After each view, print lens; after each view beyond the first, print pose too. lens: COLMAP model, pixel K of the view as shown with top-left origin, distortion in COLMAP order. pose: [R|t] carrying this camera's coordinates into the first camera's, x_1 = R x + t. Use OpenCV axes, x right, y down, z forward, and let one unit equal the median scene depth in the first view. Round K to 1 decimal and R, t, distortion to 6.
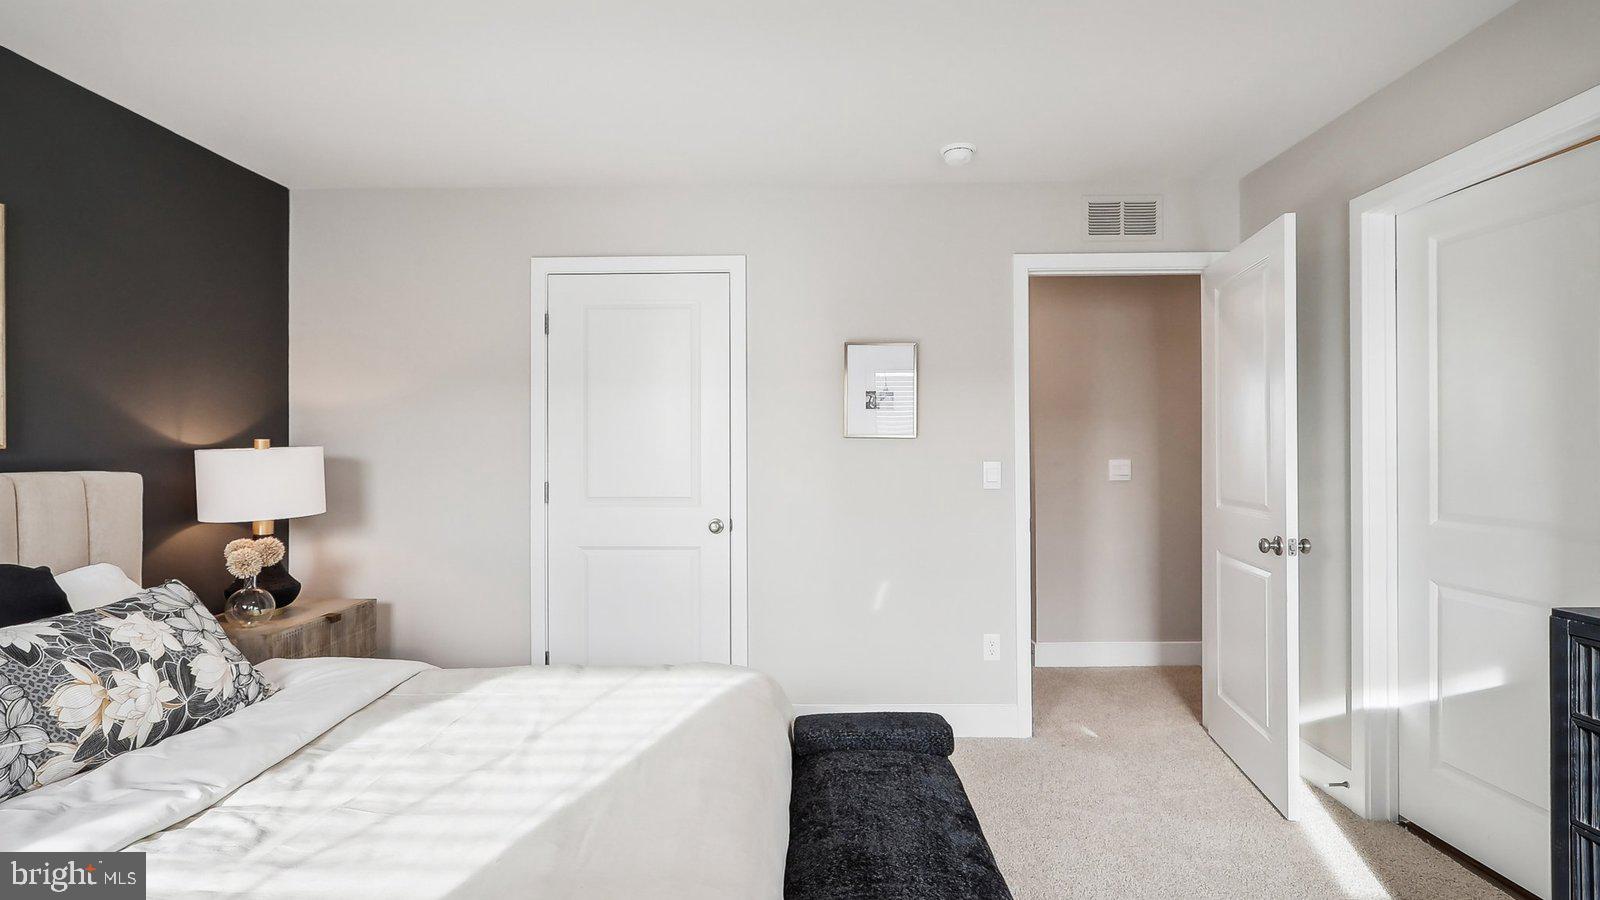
lens RADIAL K [[766.3, 0, 792.0], [0, 766.3, 451.9], [0, 0, 1]] dist [-0.004380, -0.002043]
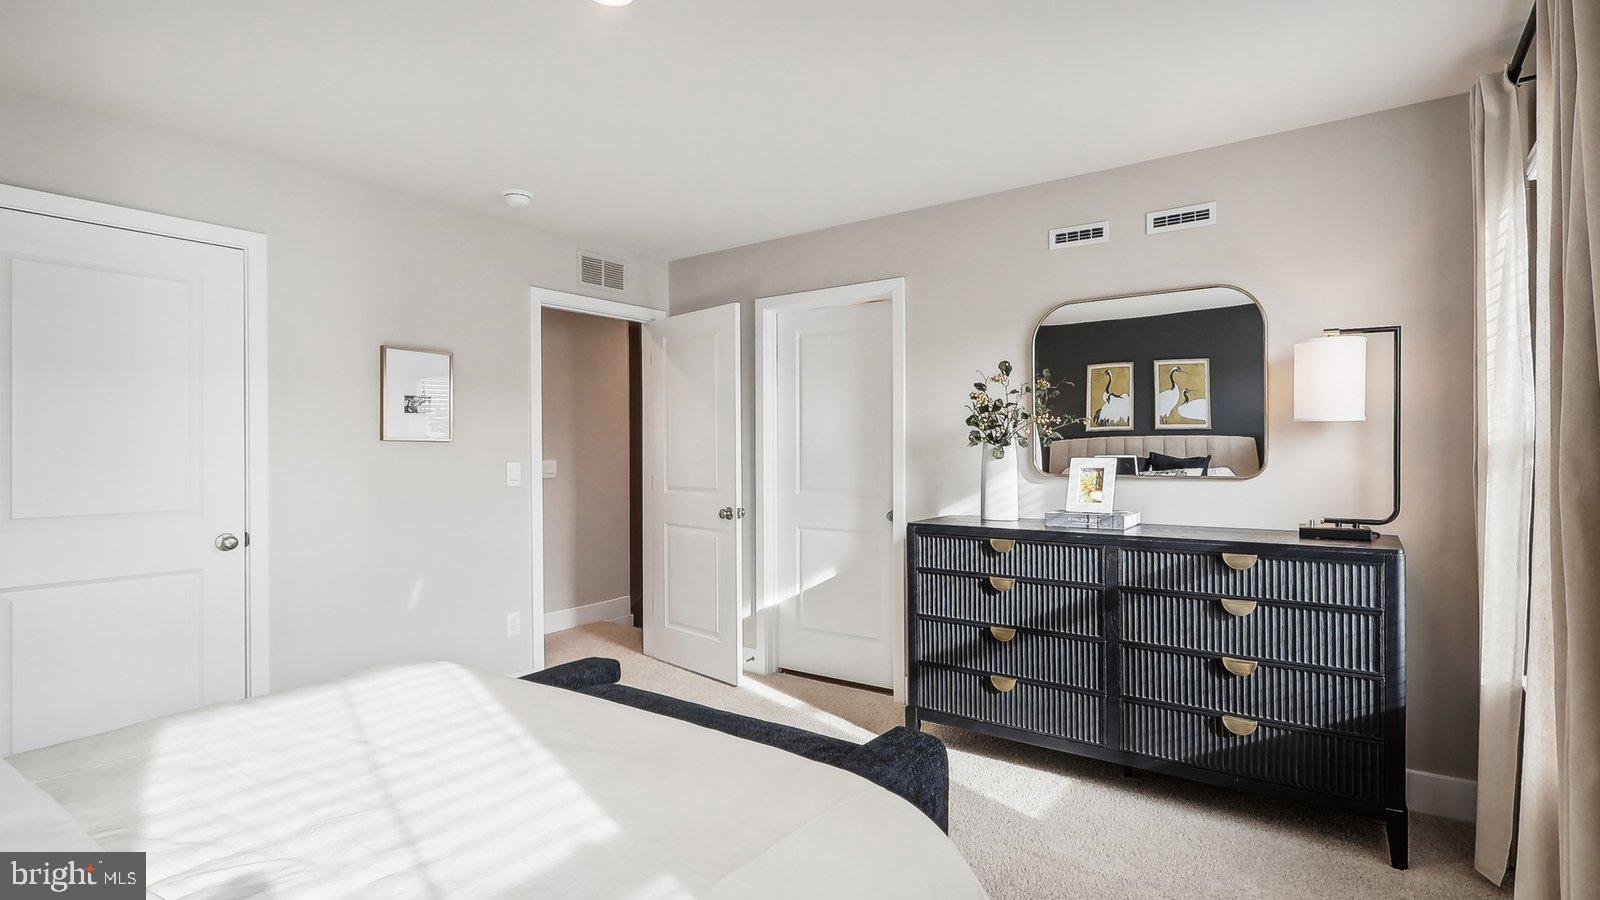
lens RADIAL K [[766.3, 0, 803.8], [0, 766.3, 446.6], [0, 0, 1]] dist [-0.004380, -0.002043]
pose [[0.577656, 0.003684, 0.816272, -0.430332], [0.004729, 0.999958, -0.007860, 0.000021], [-0.816267, 0.008400, 0.577614, -0.023363]]
